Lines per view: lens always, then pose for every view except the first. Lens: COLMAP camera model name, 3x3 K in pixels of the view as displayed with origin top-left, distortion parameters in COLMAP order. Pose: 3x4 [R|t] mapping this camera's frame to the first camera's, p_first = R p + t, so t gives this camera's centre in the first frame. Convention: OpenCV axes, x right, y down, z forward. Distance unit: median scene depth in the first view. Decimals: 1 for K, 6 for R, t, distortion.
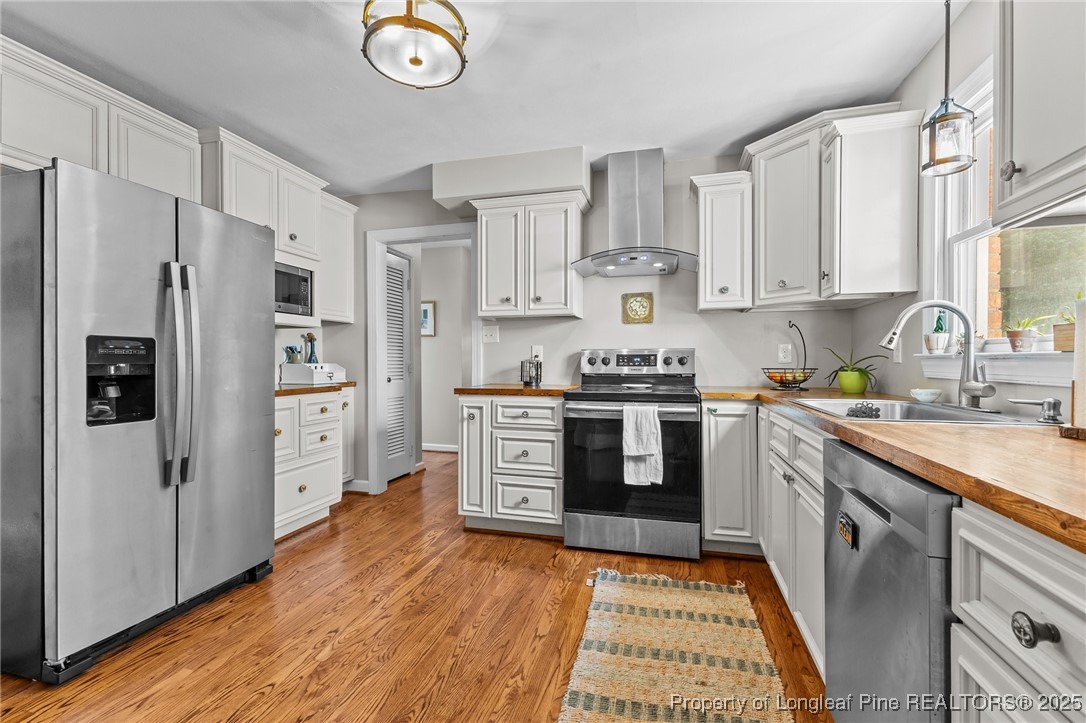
lens RADIAL K [[483.8, 0, 534.4], [0, 483.8, 366.3], [0, 0, 1]] dist [0.014188, -0.001017]
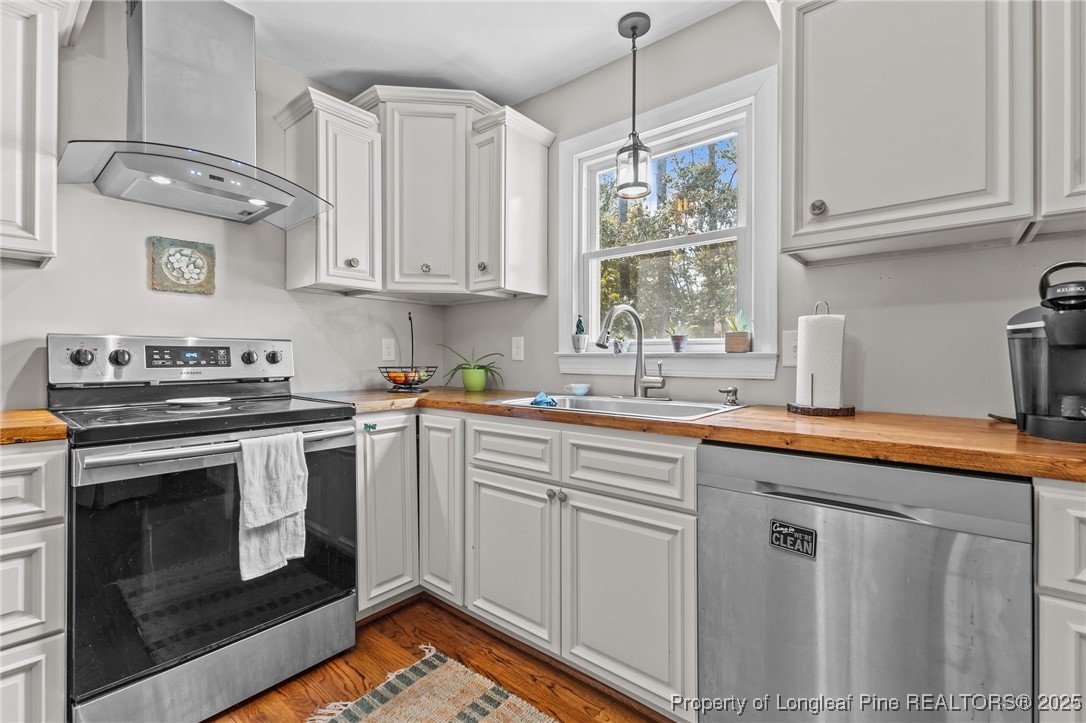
lens RADIAL K [[483.8, 0, 543.1], [0, 483.8, 357.7], [0, 0, 1]] dist [0.014188, -0.001017]
pose [[0.400251, 0.002160, 0.916403, -0.174833], [0.007277, 0.999958, -0.005535, -0.005485], [-0.916377, 0.008884, 0.400219, 0.437886]]
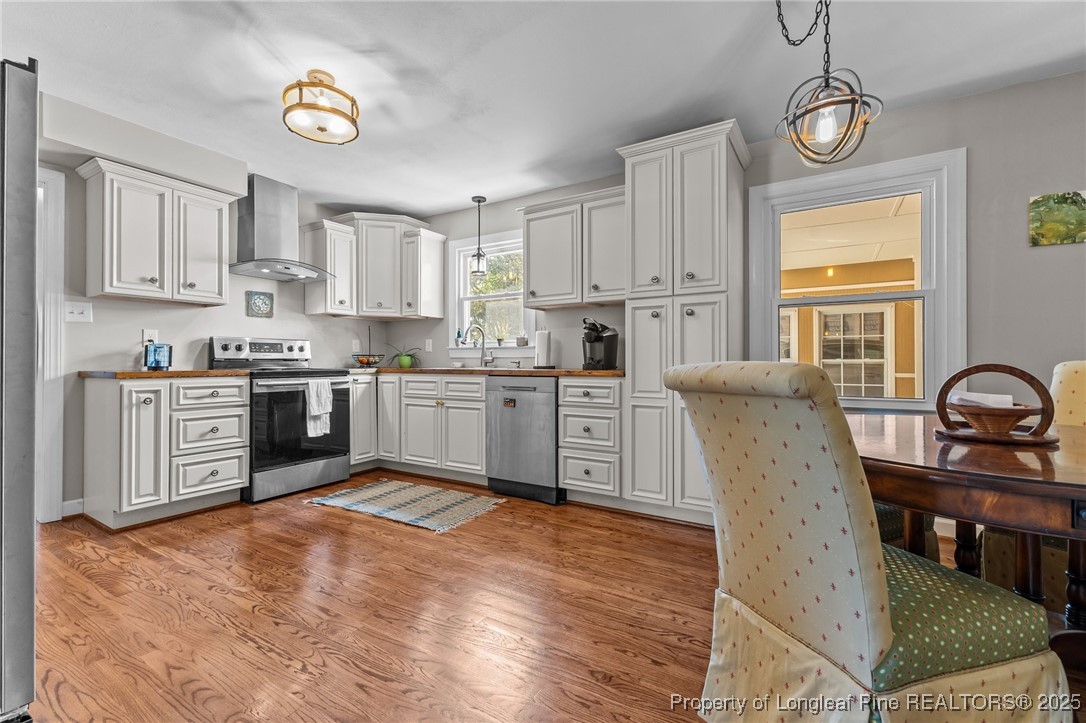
lens RADIAL K [[483.8, 0, 544.9], [0, 483.8, 359.7], [0, 0, 1]] dist [0.014188, -0.001017]
pose [[0.264310, 0.007398, 0.964409, -0.897924], [0.010488, 0.999889, -0.010545, 0.043772], [-0.964381, 0.012902, 0.264204, -0.000033]]
